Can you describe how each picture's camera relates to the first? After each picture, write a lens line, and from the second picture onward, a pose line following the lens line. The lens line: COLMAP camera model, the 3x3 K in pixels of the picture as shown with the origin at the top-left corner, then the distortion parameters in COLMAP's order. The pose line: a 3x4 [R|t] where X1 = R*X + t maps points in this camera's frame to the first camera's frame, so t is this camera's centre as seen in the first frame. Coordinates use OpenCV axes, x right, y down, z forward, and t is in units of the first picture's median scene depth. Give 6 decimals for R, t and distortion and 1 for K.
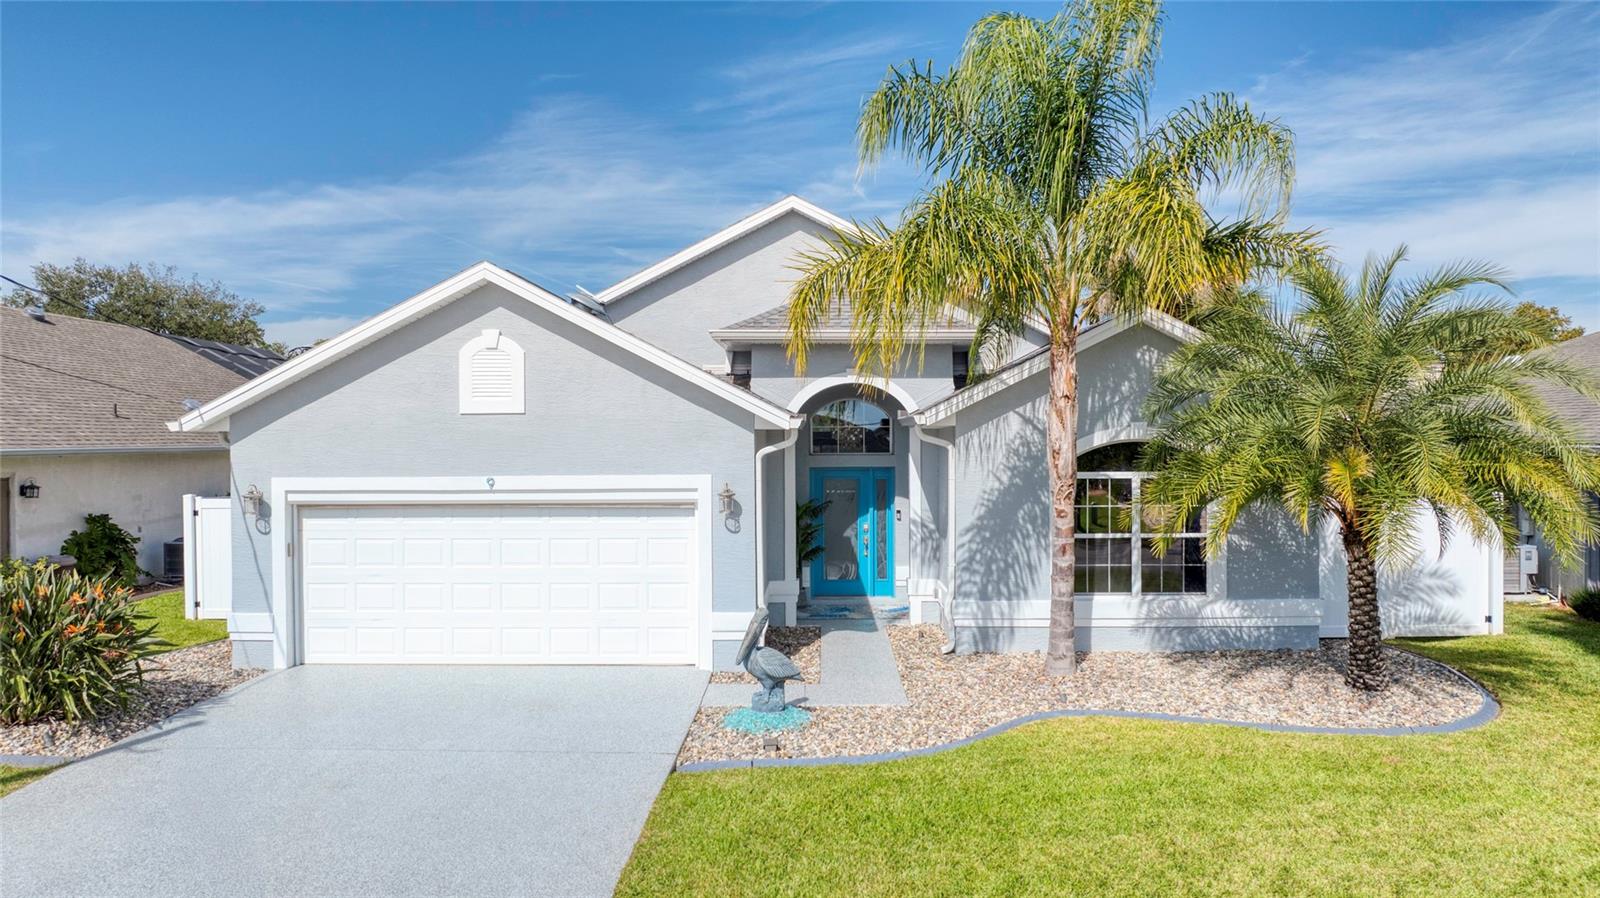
lens RADIAL K [[1127.9, 0, 800.0], [0, 1127.9, 449.0], [0, 0, 1]] dist [-0.021562, 0.001246]
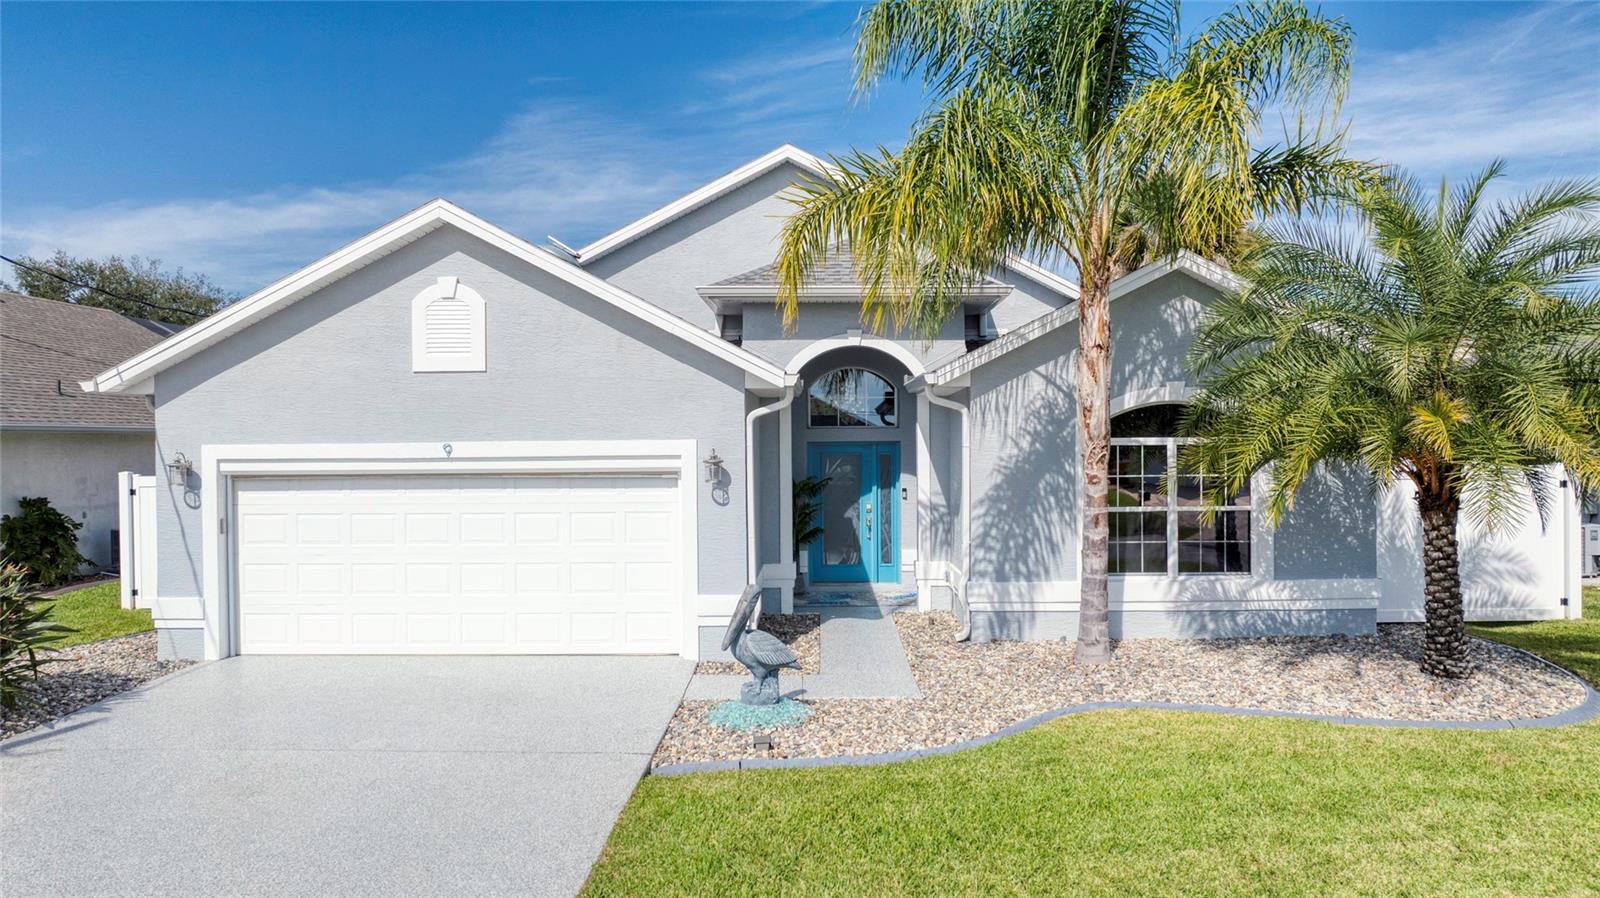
lens RADIAL K [[1124.8, 0, 800.0], [0, 1124.8, 449.0], [0, 0, 1]] dist [-0.044352, 0.054722]
pose [[0.999993, -0.003161, 0.002005, 0.001147], [0.003166, 0.999991, -0.002910, 0.035144], [-0.001996, 0.002916, 0.999994, 0.123818]]
